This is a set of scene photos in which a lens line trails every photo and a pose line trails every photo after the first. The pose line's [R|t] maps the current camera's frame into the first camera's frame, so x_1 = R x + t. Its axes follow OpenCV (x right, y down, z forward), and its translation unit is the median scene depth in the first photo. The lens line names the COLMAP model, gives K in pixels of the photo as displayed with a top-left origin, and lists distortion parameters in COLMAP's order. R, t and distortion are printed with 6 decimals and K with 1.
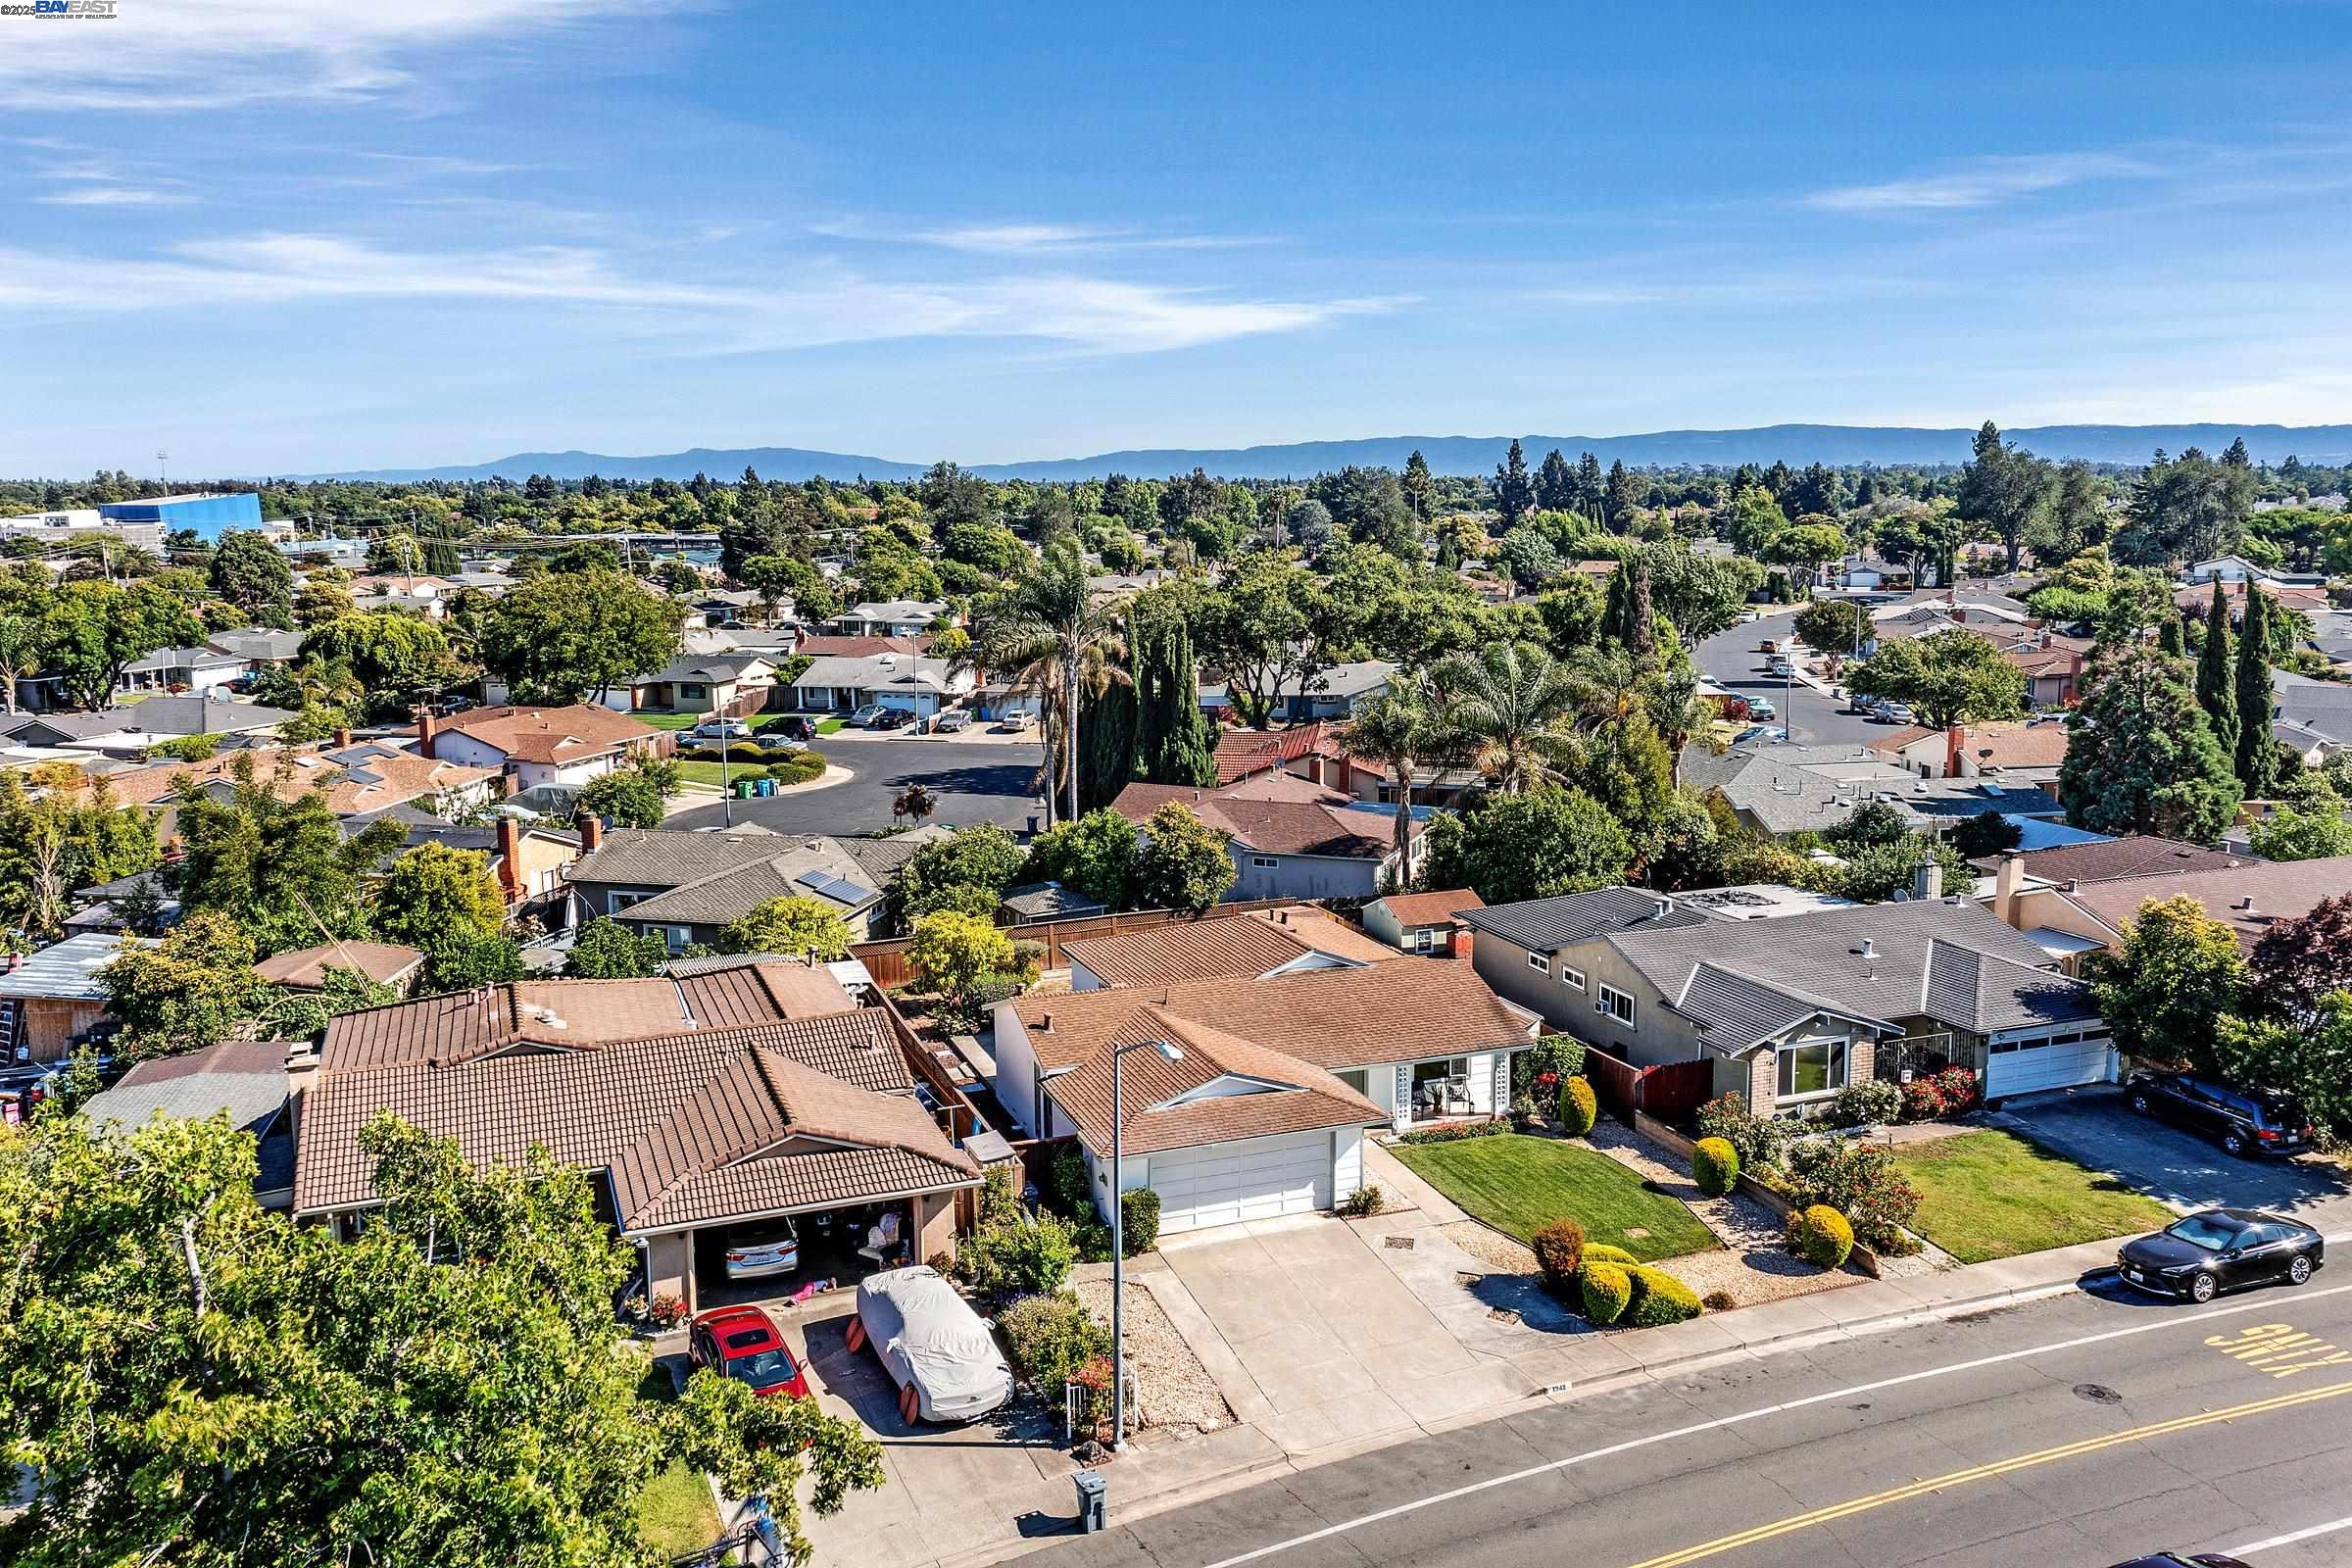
lens RADIAL K [[1874.4, 0, 1177.5], [0, 1874.4, 893.7], [0, 0, 1]] dist [0.036411, 0.009082]
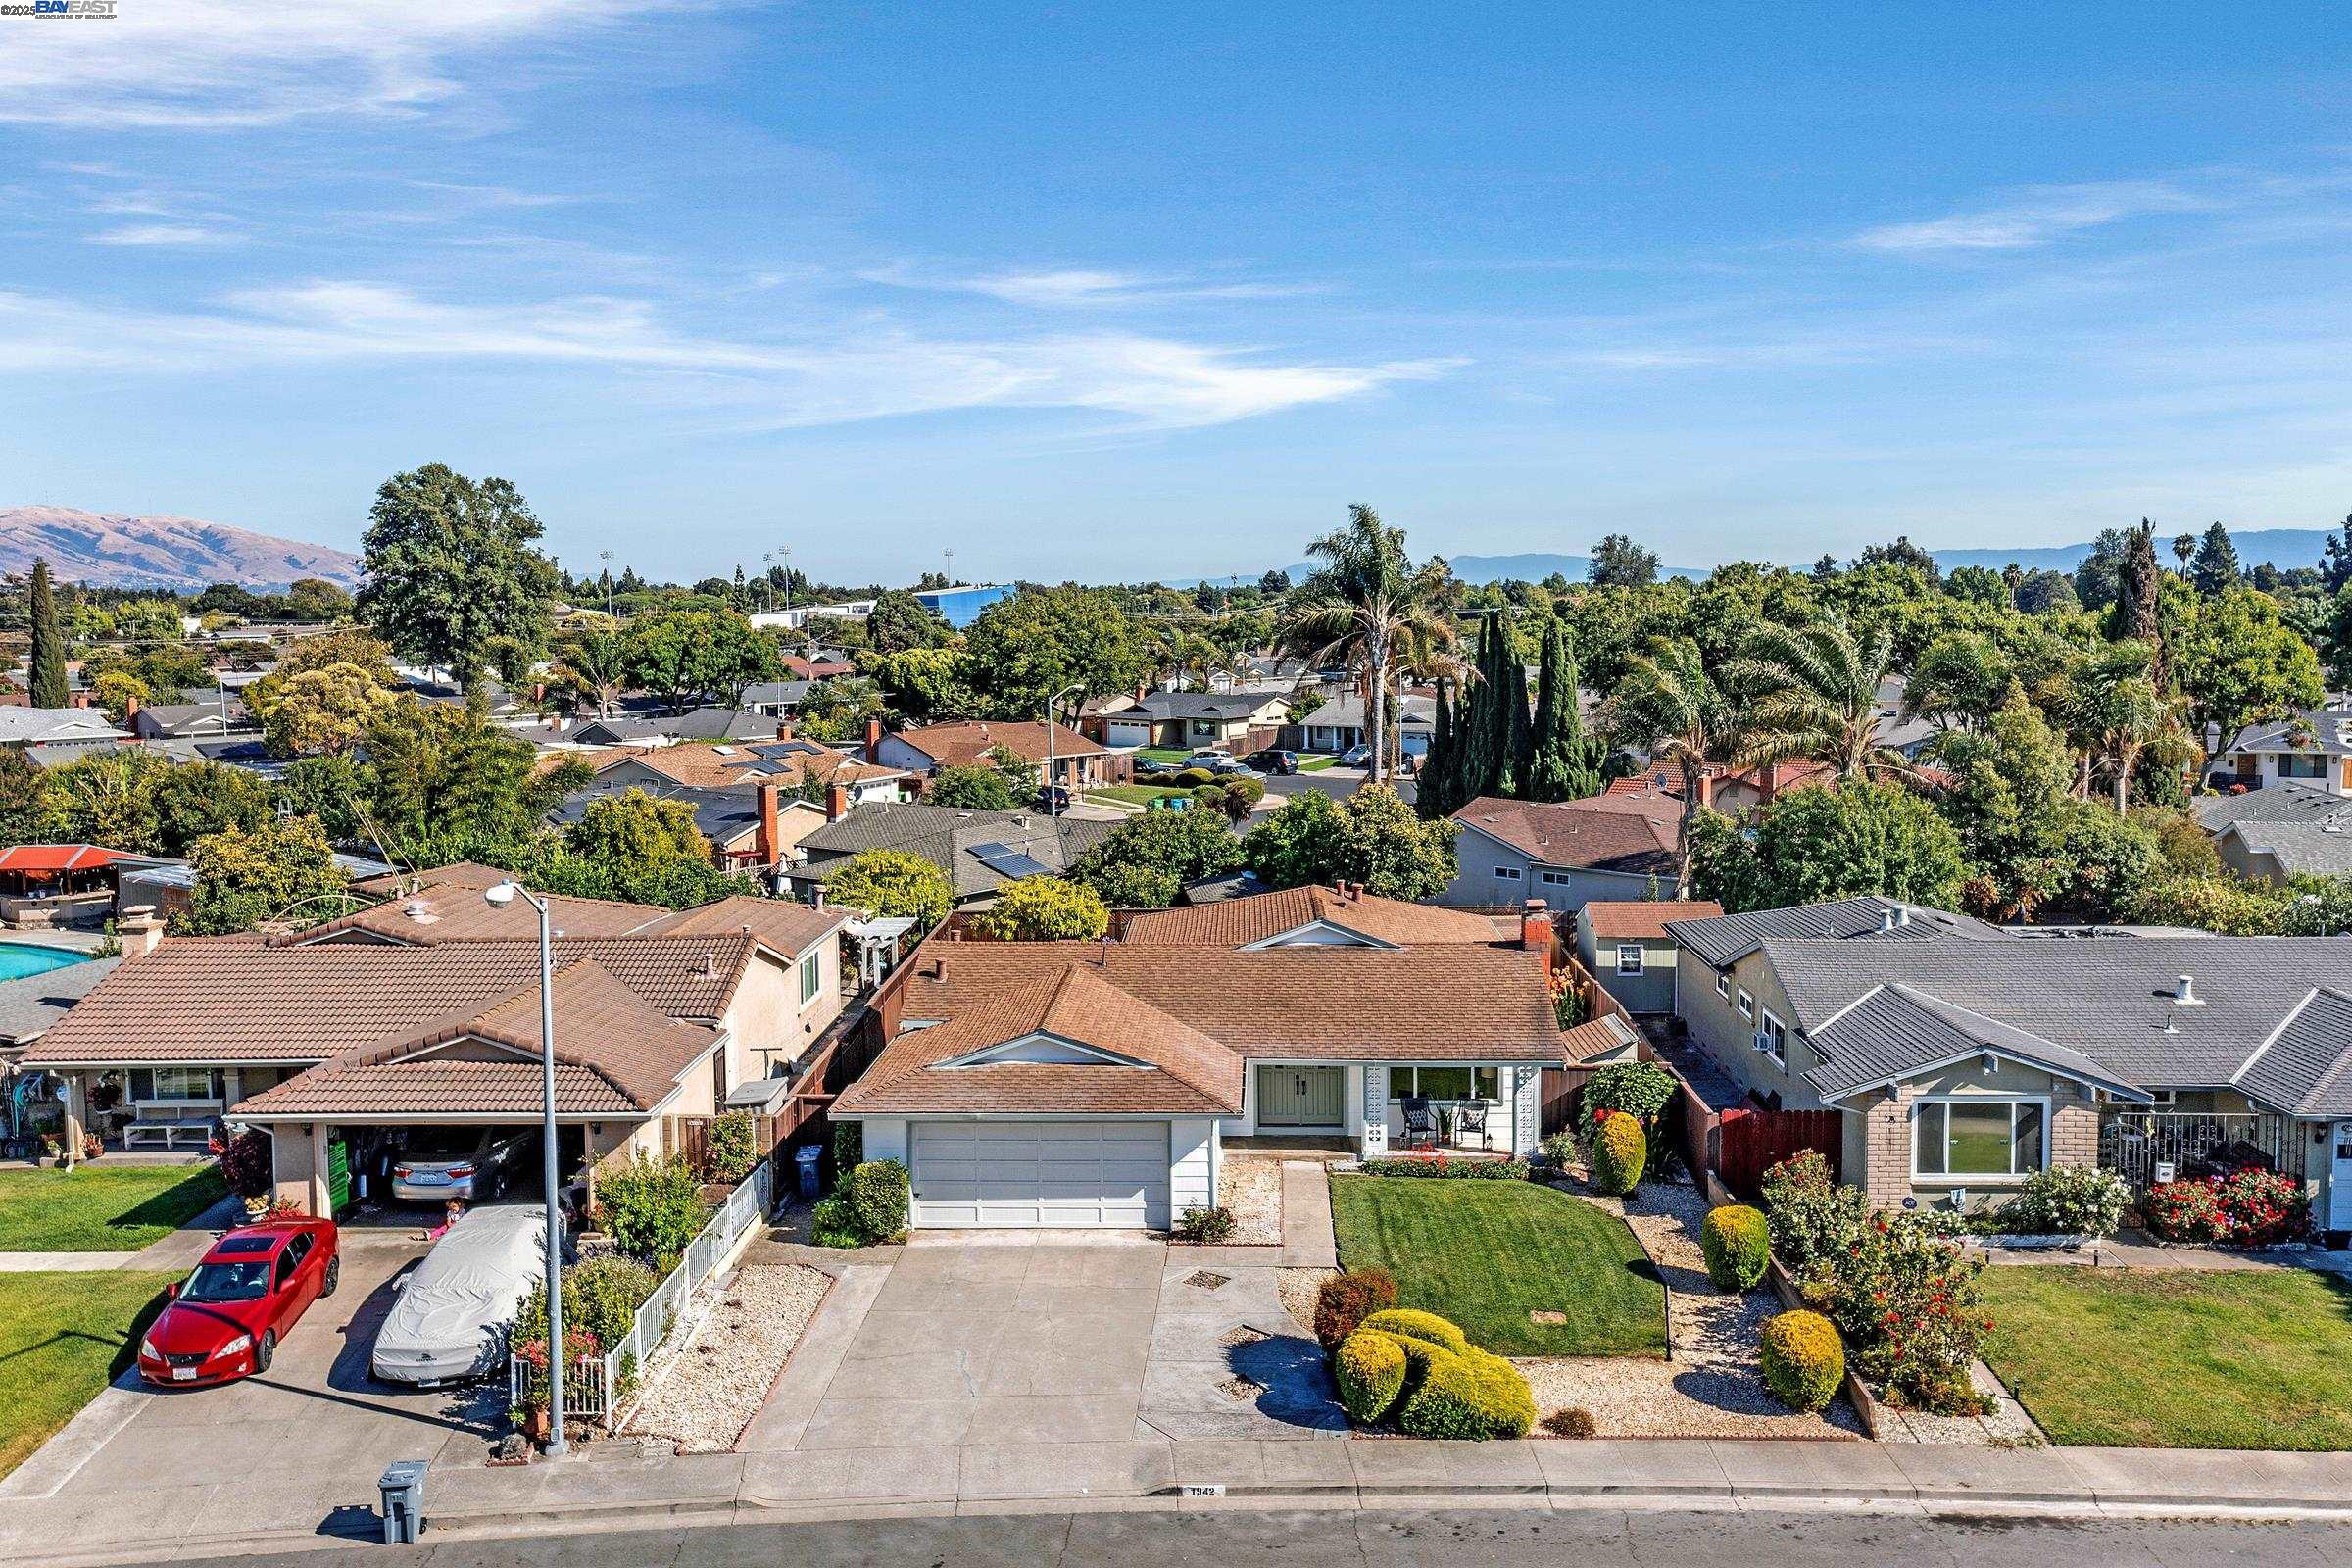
lens RADIAL K [[1874.4, 0, 1177.5], [0, 1874.4, 893.7], [0, 0, 1]] dist [0.036411, 0.009082]
pose [[0.917458, 0.060427, -0.393216, 0.332255], [-0.083679, 0.995597, -0.042242, 0.058622], [0.388932, 0.071659, 0.918475, 0.269733]]
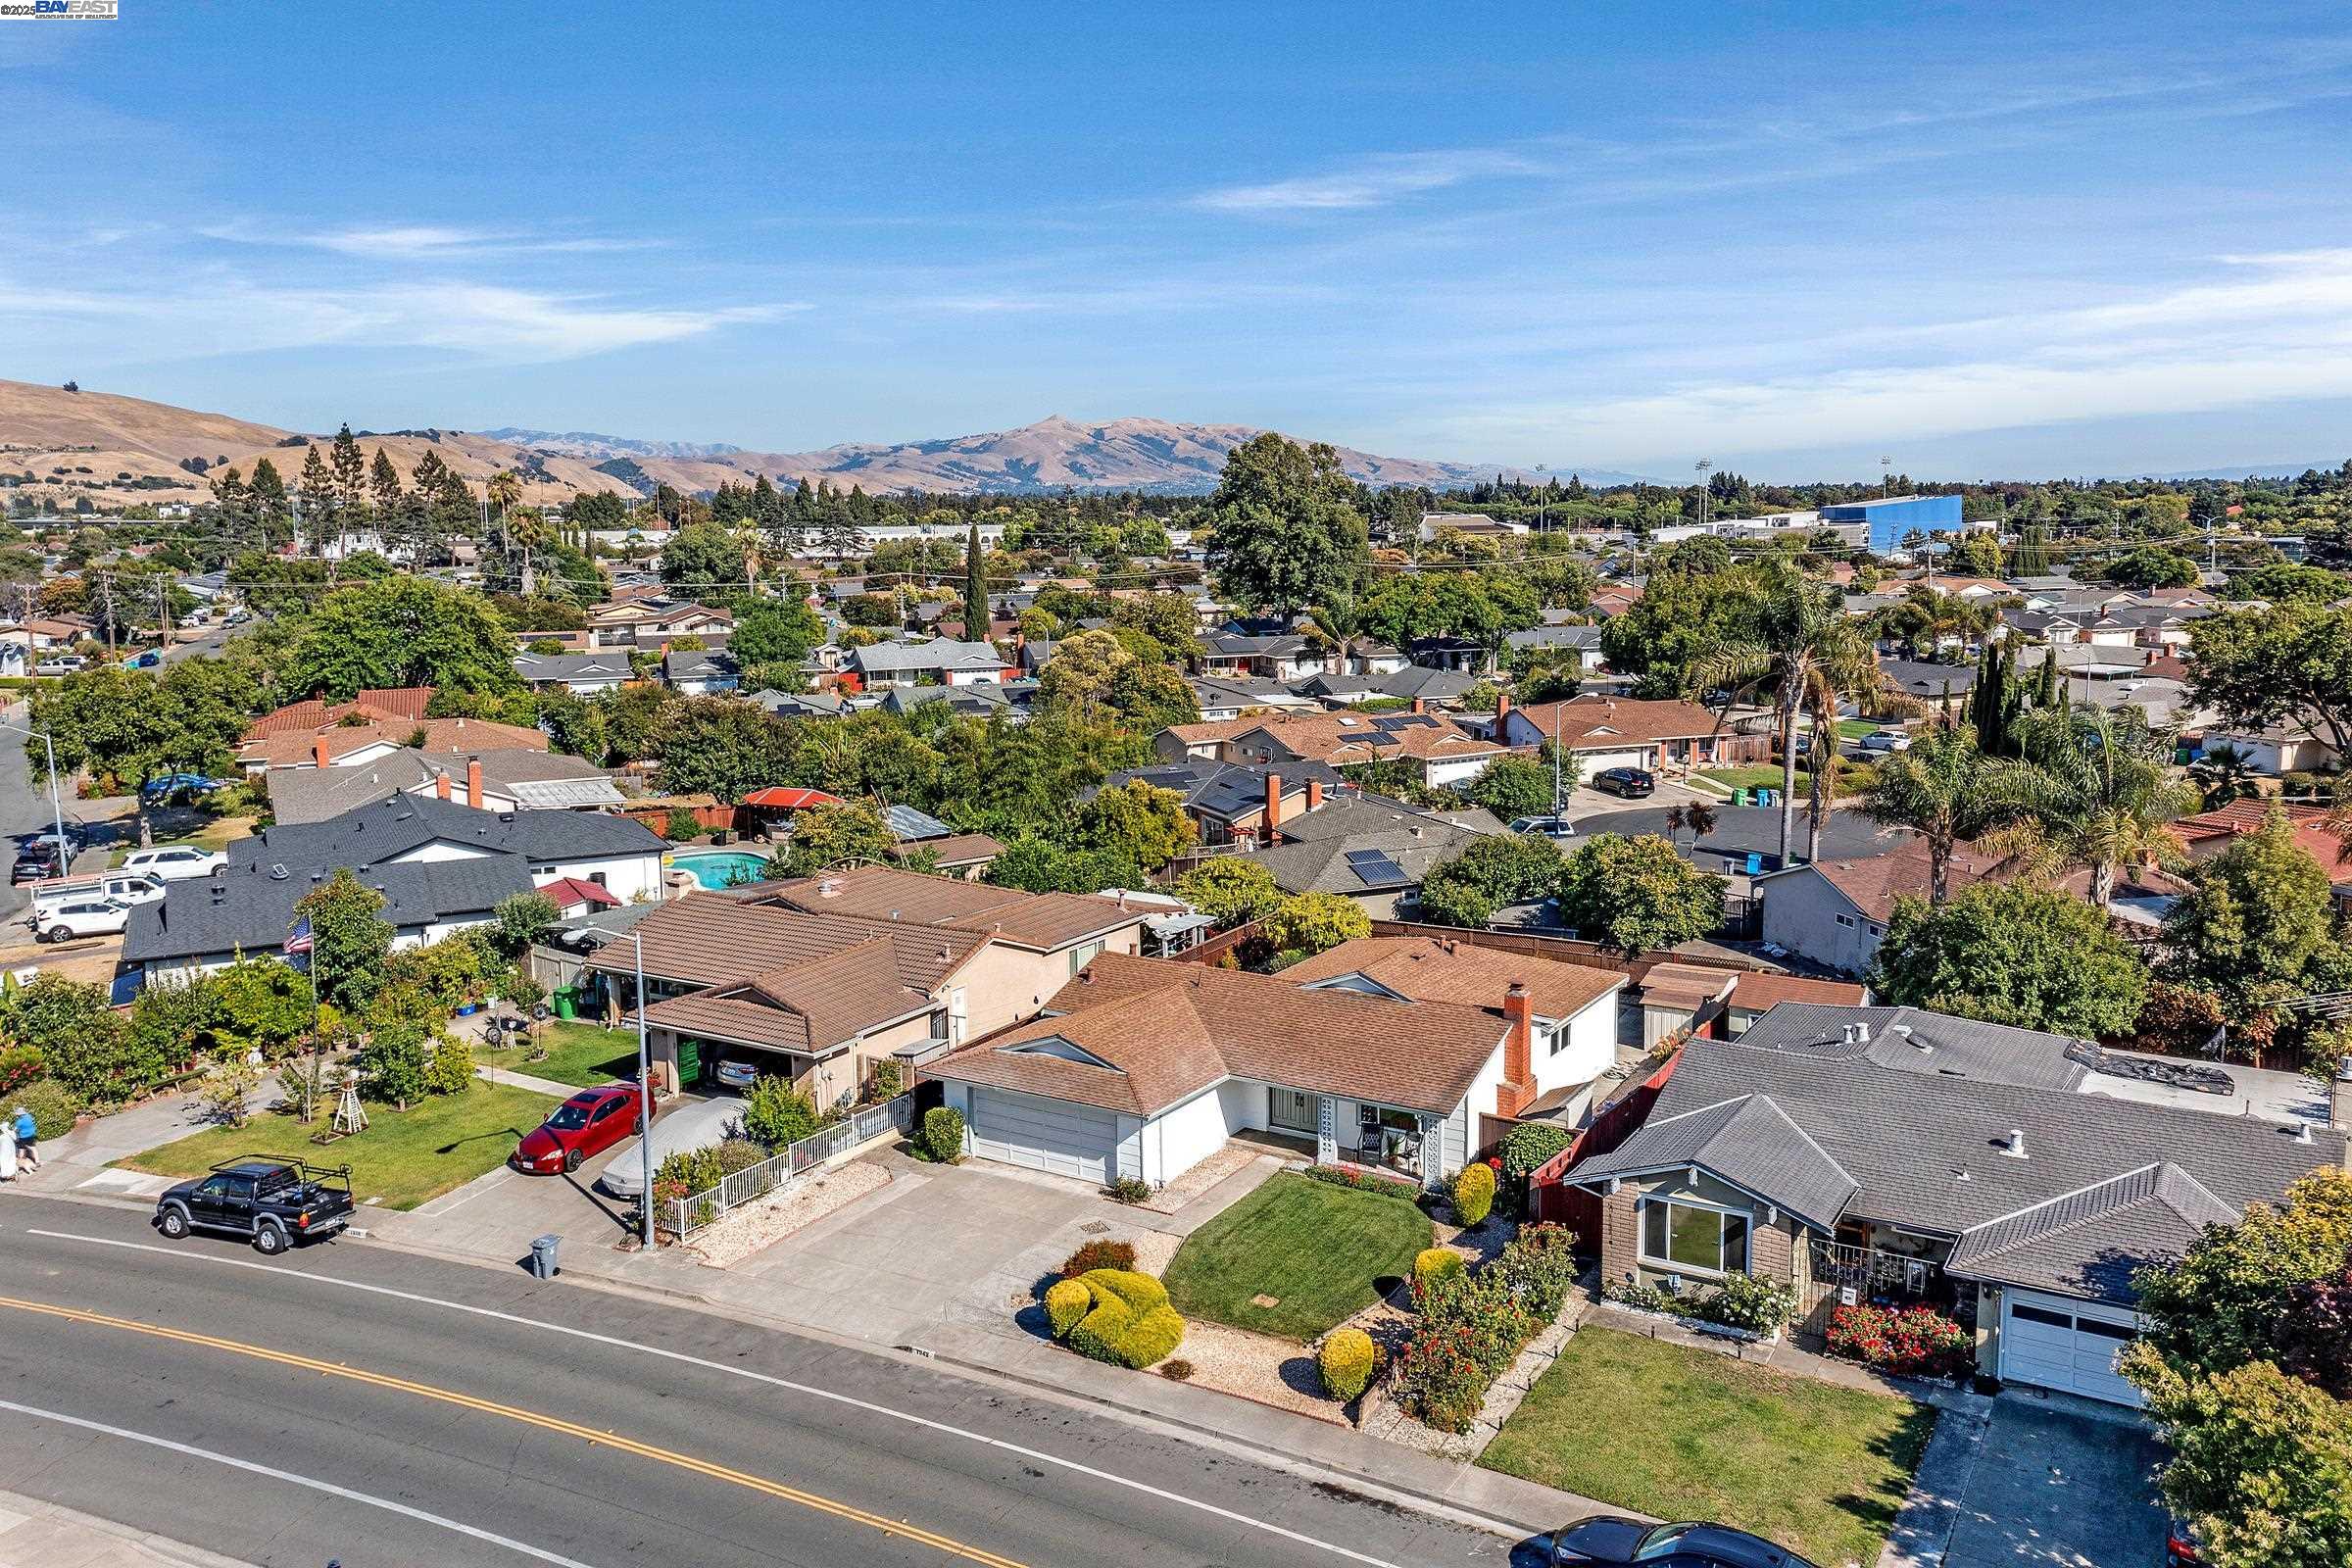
lens RADIAL K [[1874.4, 0, 1177.5], [0, 1874.4, 893.7], [0, 0, 1]] dist [0.036411, 0.009082]
pose [[0.595687, 0.169494, -0.785130, 0.802419], [-0.168993, 0.982049, 0.083788, -0.078579], [0.785238, 0.082770, 0.613637, 0.327445]]
